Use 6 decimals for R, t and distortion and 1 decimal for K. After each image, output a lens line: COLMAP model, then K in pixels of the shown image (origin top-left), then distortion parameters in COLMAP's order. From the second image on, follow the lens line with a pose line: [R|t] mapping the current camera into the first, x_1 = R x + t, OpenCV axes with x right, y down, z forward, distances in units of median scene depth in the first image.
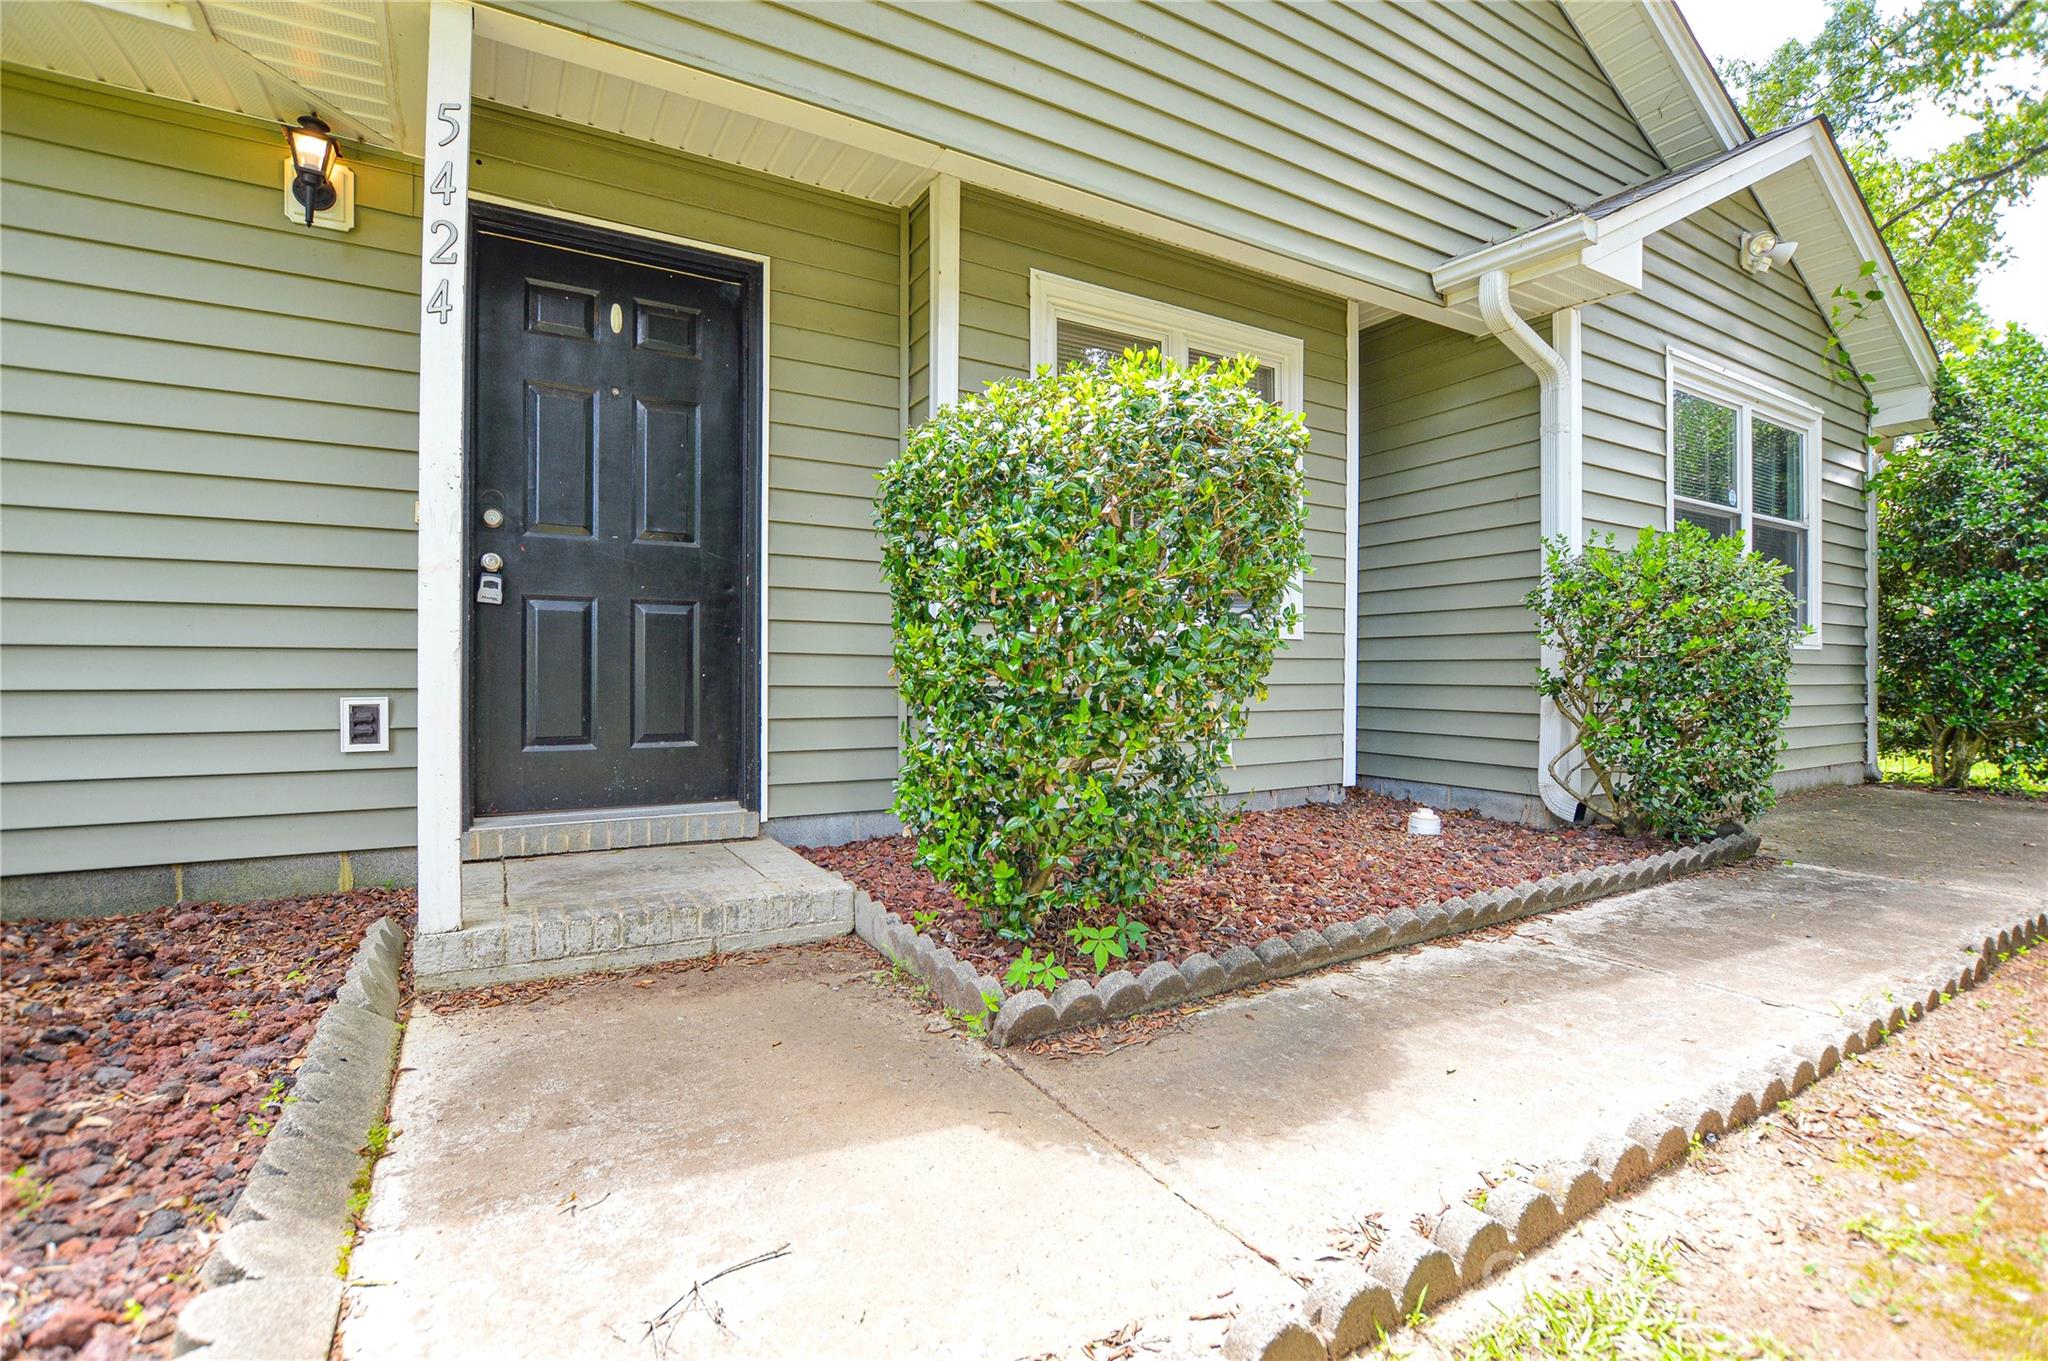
lens RADIAL K [[910.4, 0, 1022.5], [0, 910.4, 679.3], [0, 0, 1]] dist [-0.026137, 0.000071]
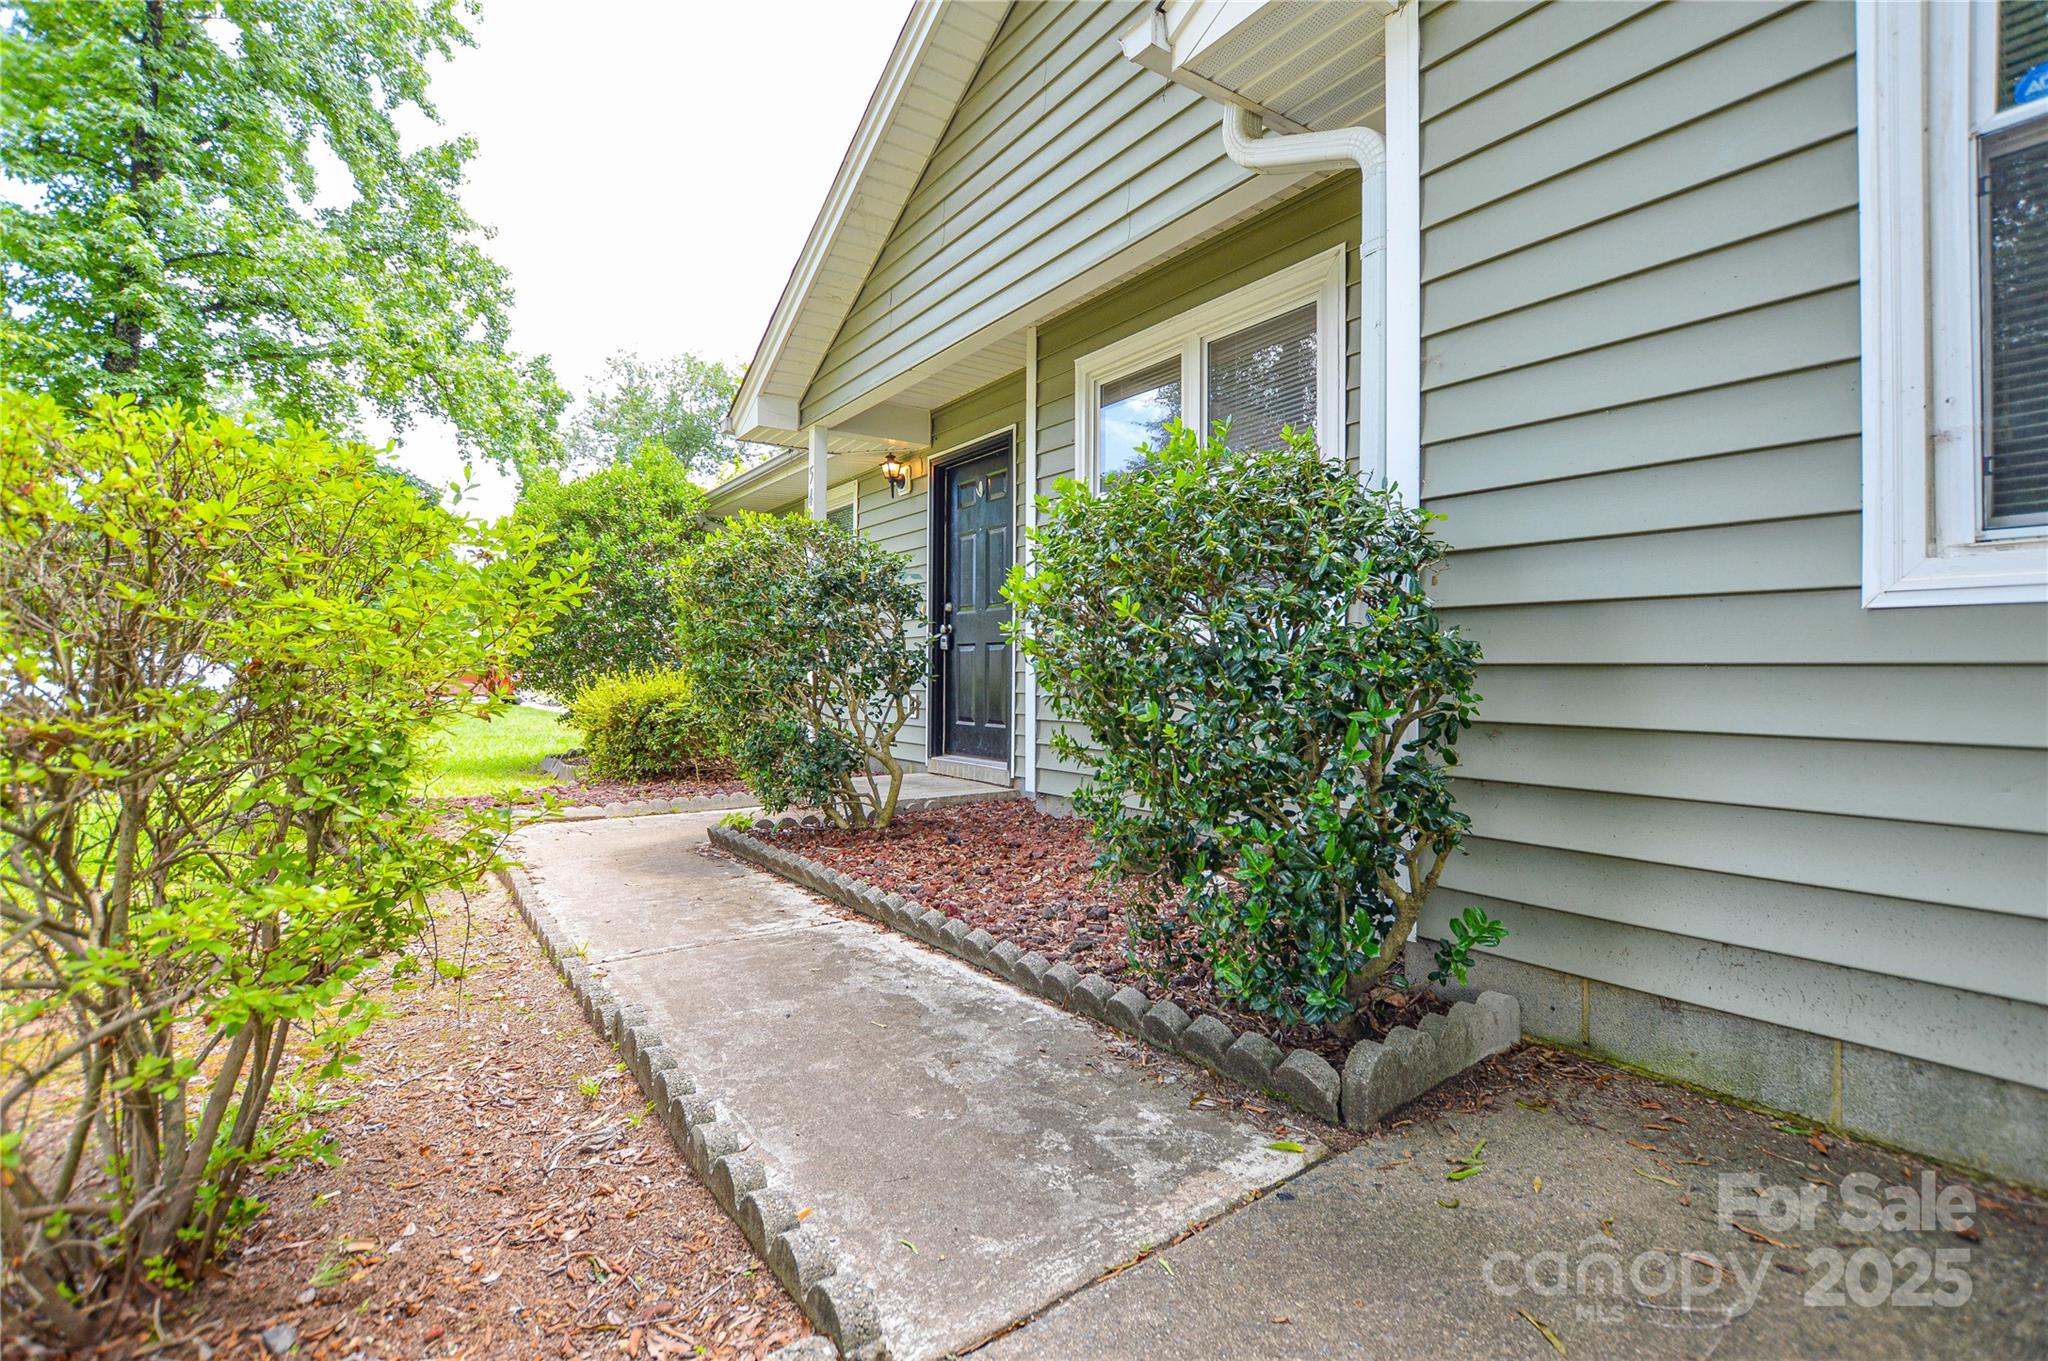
lens RADIAL K [[910.4, 0, 1022.5], [0, 910.4, 679.3], [0, 0, 1]] dist [-0.026137, 0.000071]
pose [[0.091826, 0.002443, -0.995772, 1.517024], [-0.010266, 0.999946, 0.001506, -0.020117], [0.995722, 0.010085, 0.091846, 0.997080]]
